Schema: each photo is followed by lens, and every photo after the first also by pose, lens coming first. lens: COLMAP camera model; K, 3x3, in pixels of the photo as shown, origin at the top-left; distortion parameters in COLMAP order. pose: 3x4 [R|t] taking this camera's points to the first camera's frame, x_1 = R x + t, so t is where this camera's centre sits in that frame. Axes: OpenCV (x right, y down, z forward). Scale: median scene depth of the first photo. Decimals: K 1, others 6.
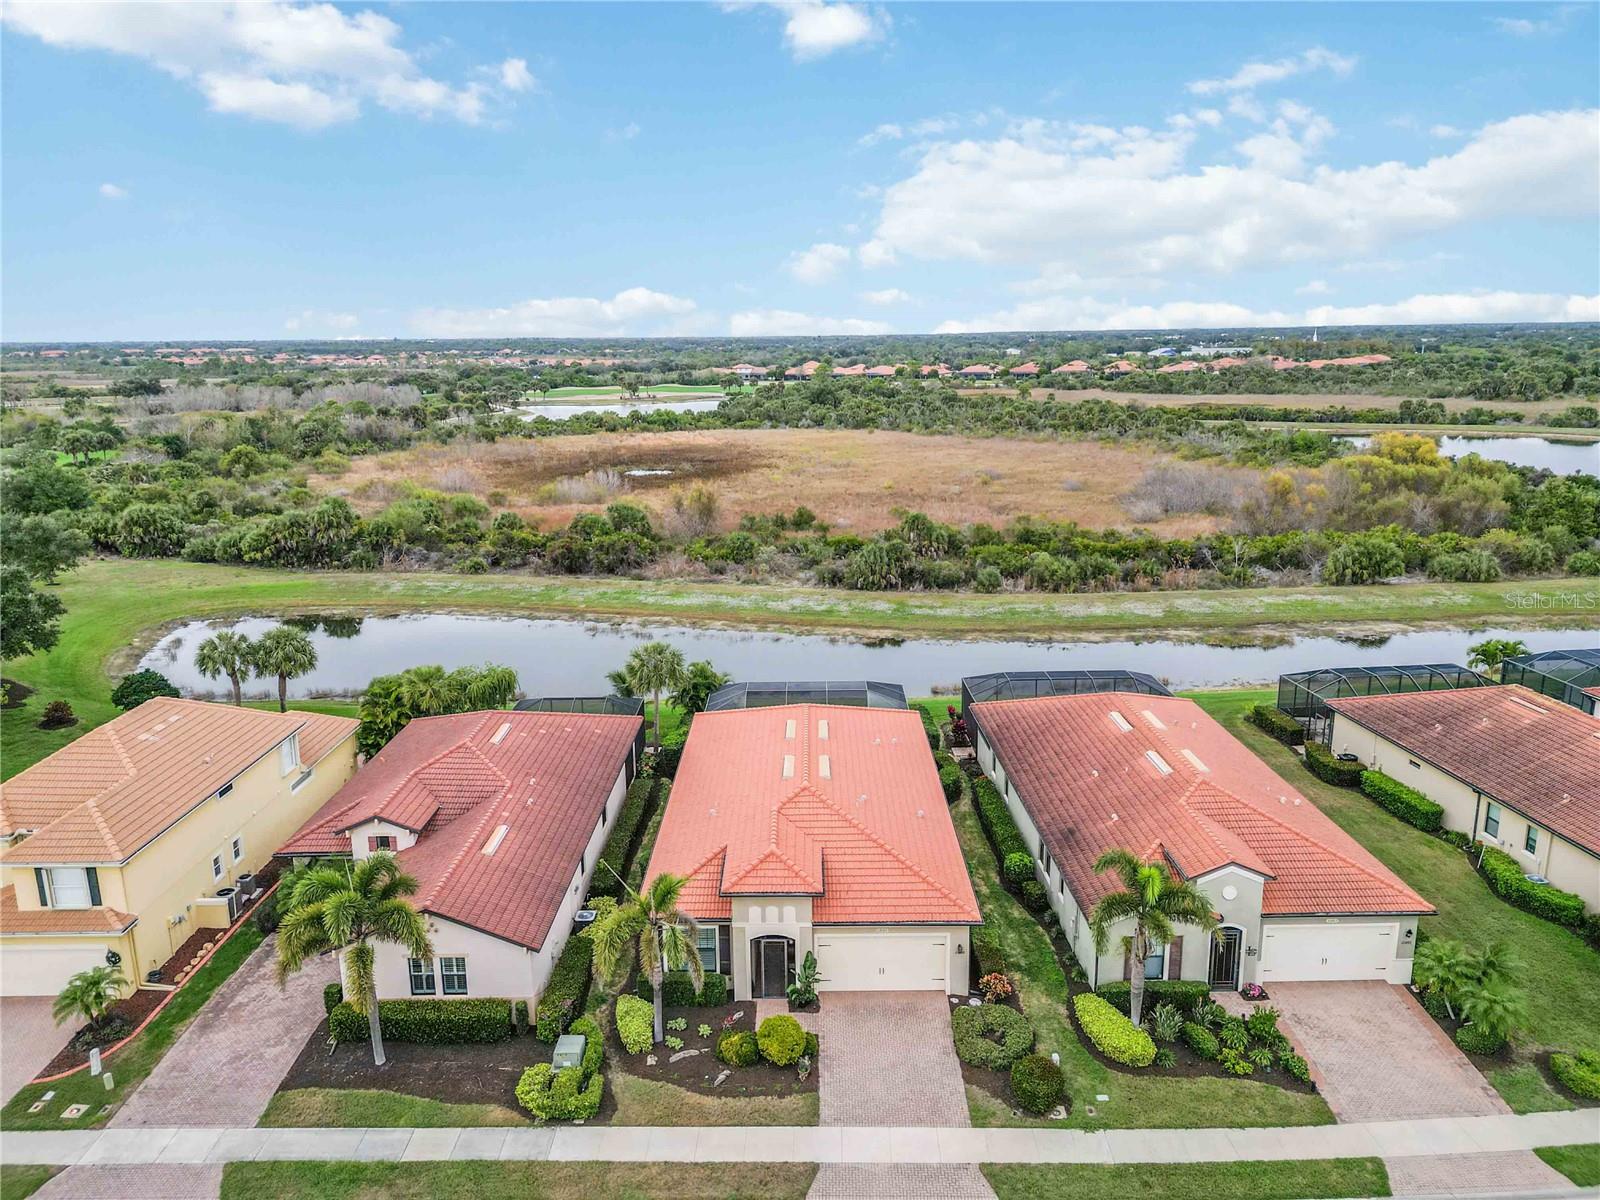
lens RADIAL K [[1112.9, 0, 800.0], [0, 1112.9, 600.0], [0, 0, 1]] dist [0.116213, -0.210397]
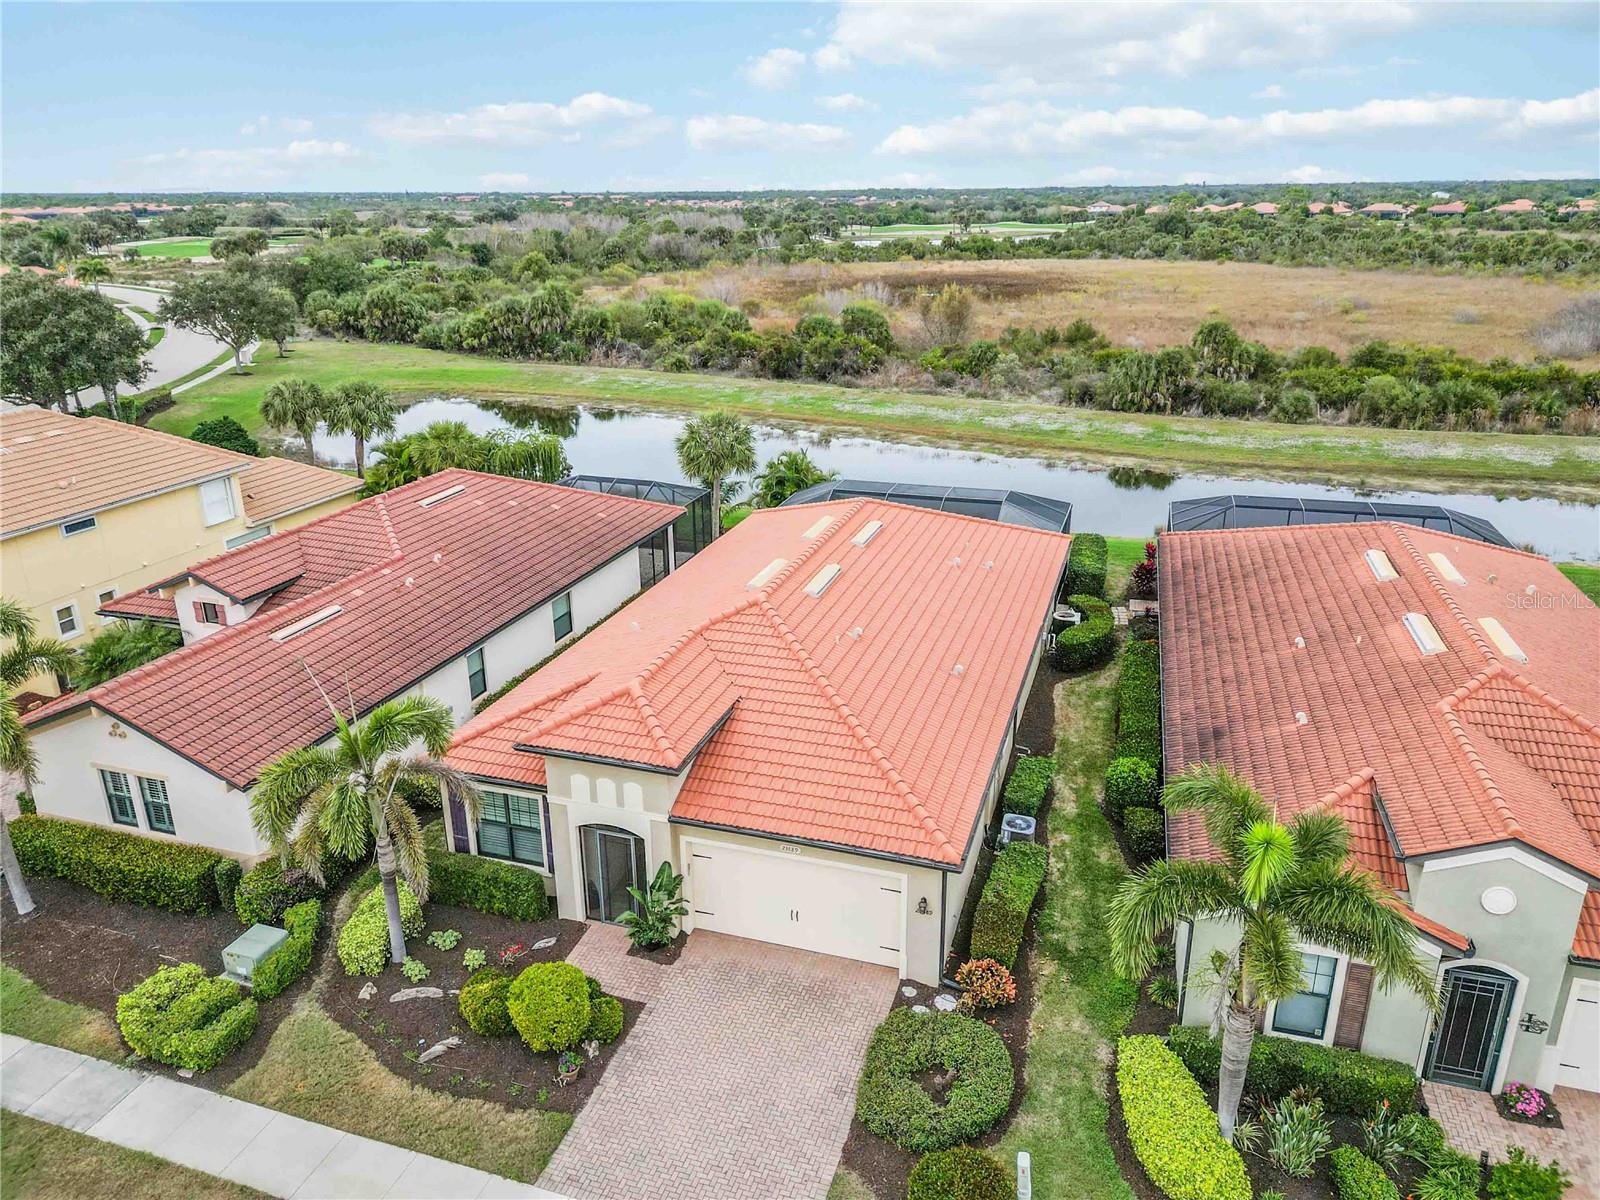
lens RADIAL K [[1116.2, 0, 800.0], [0, 1116.2, 600.0], [0, 0, 1]] dist [0.073456, -0.078093]
pose [[0.951957, 0.109143, -0.286122, 0.209888], [-0.074525, 0.988810, 0.129233, 0.090128], [0.297025, -0.101701, 0.949438, 0.446238]]
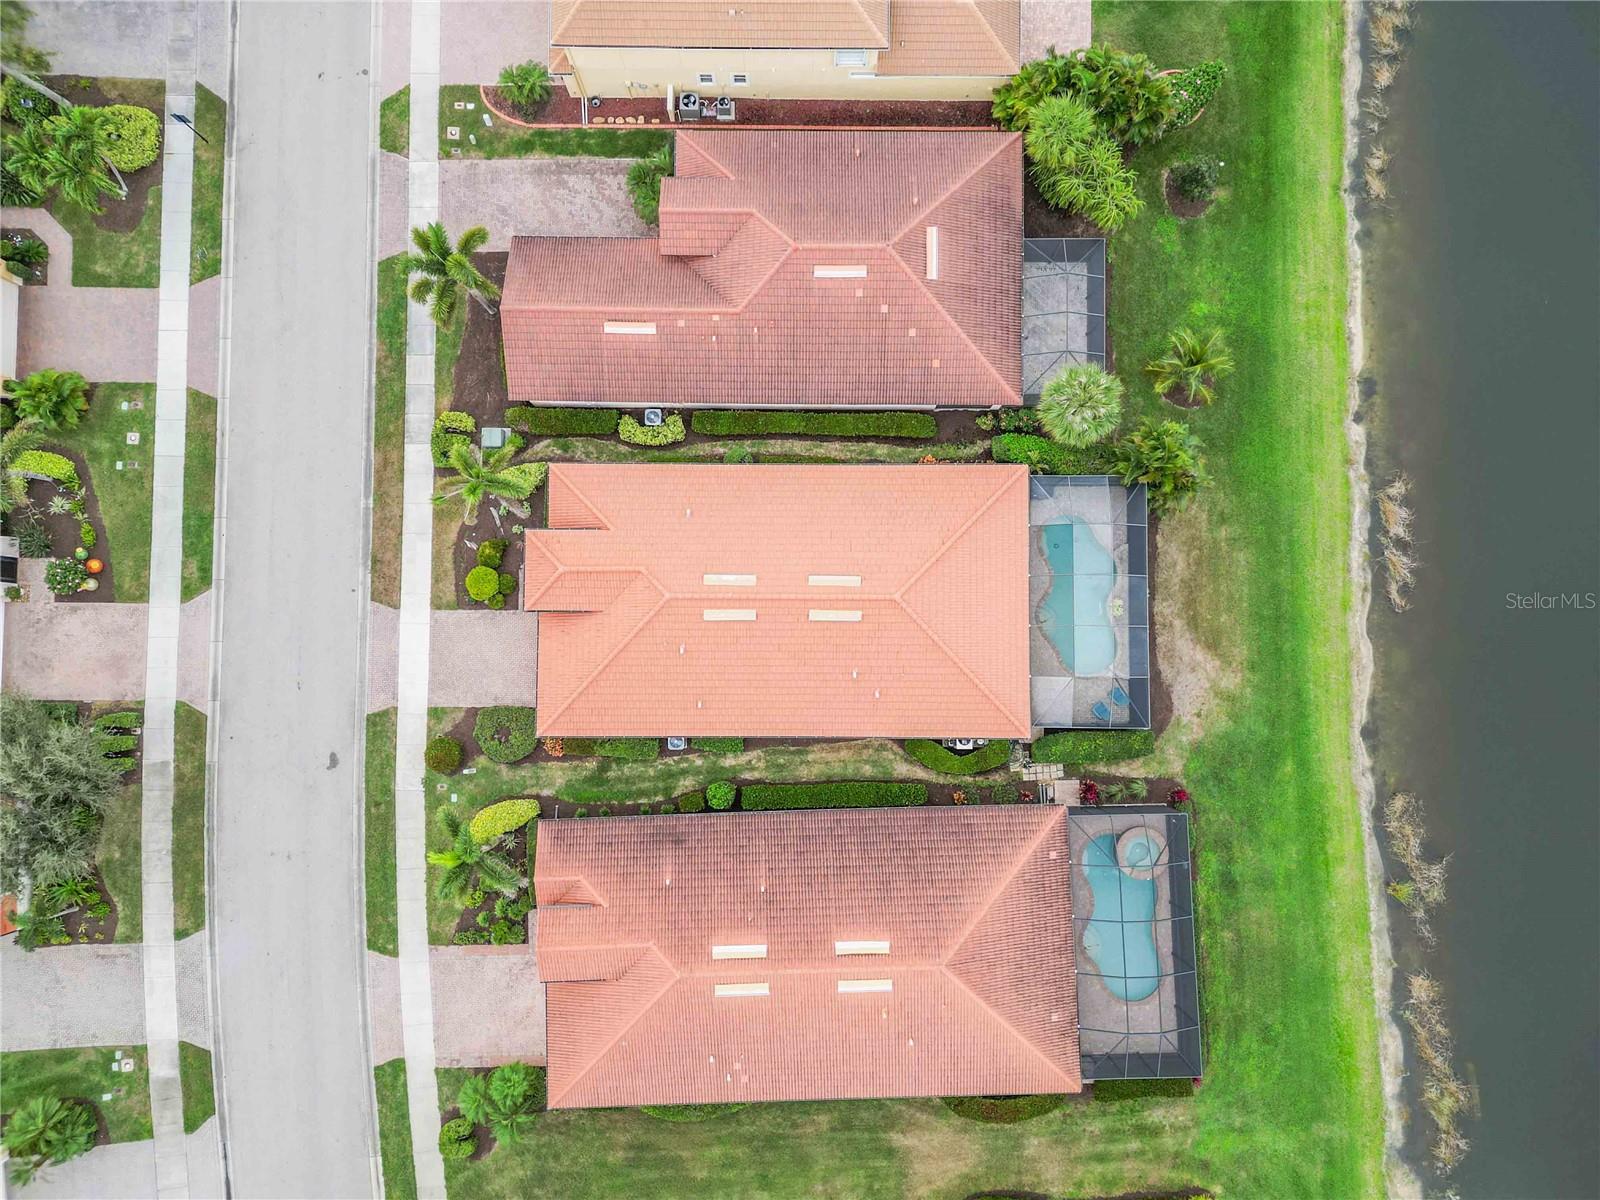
lens RADIAL K [[1116.2, 0, 800.0], [0, 1116.2, 600.0], [0, 0, 1]] dist [0.073456, -0.078093]
pose [[0.001756, 0.998583, -0.053189, 0.070896], [-0.229993, 0.052166, 0.971793, -0.944274], [0.973191, 0.010527, 0.229758, 0.917340]]
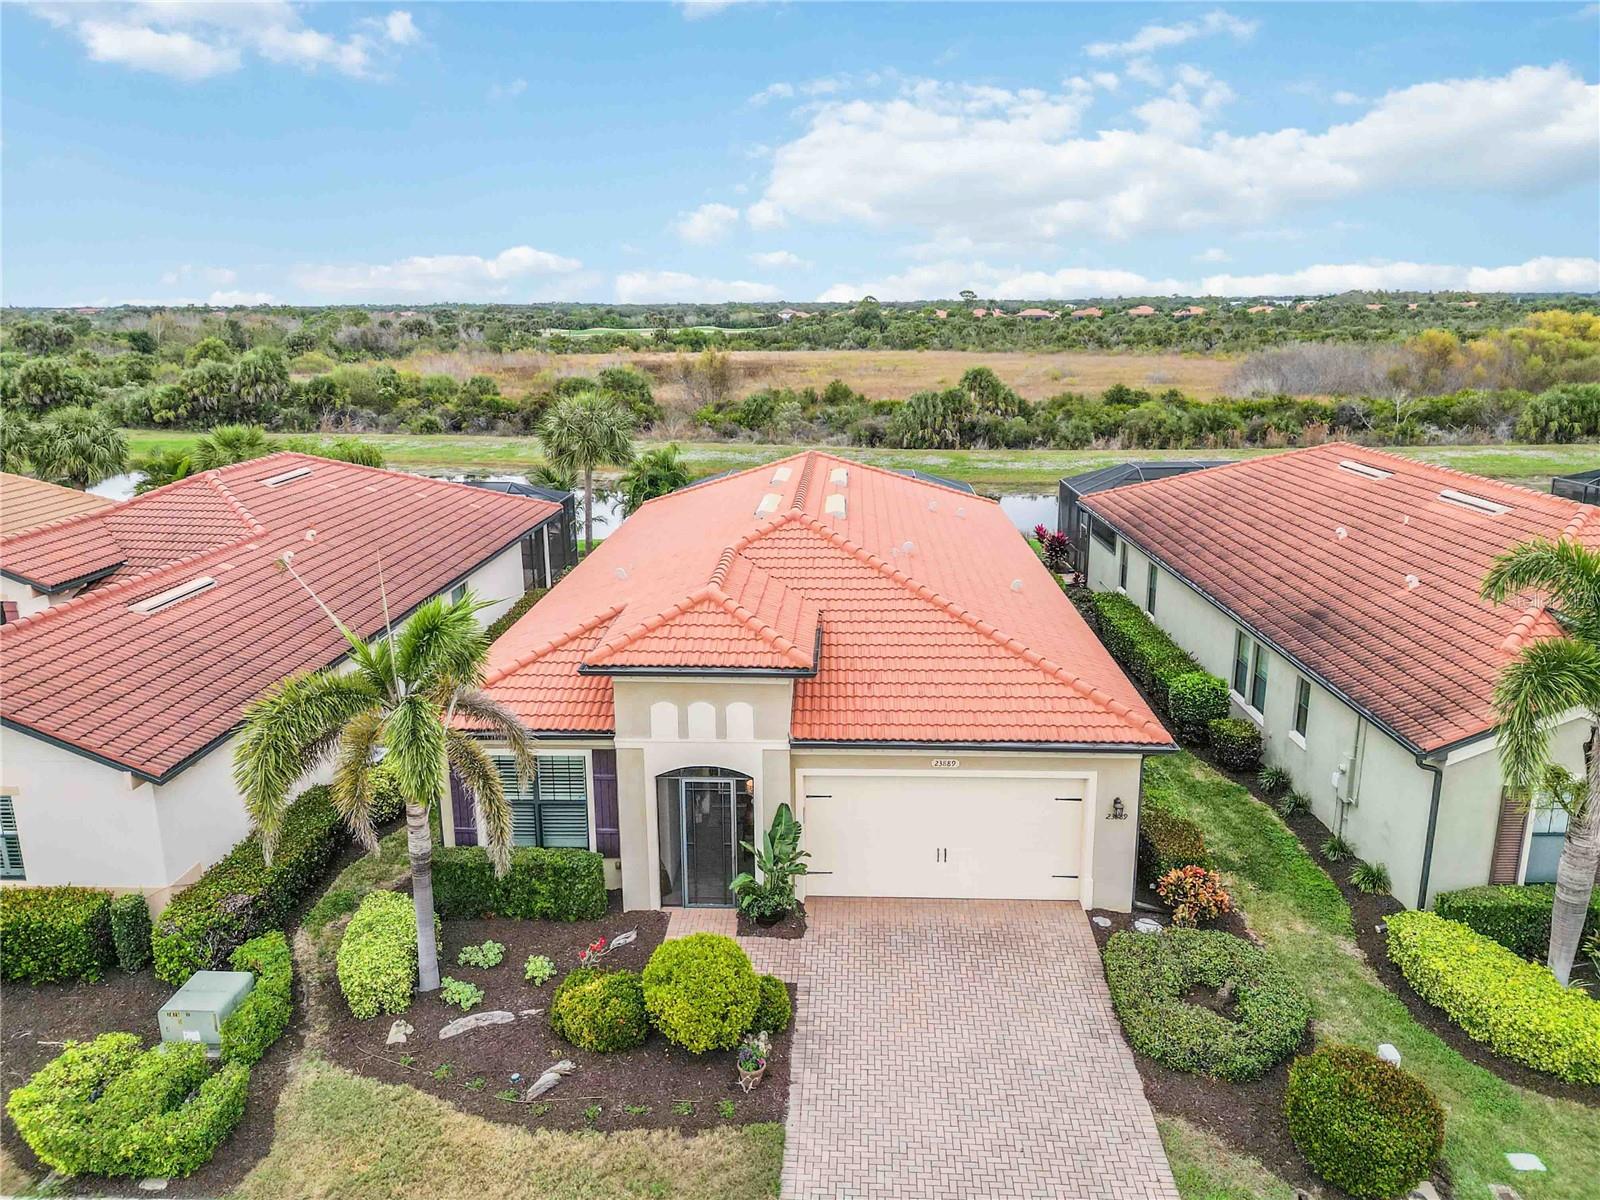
lens RADIAL K [[1134.2, 0, 800.0], [0, 1134.2, 600.0], [0, 0, 1]] dist [0.075295, -0.074767]
pose [[0.999176, 0.013019, -0.038453, 0.029216], [-0.012276, 0.999734, 0.019513, 0.204435], [0.038697, -0.019025, 0.999070, 0.502161]]
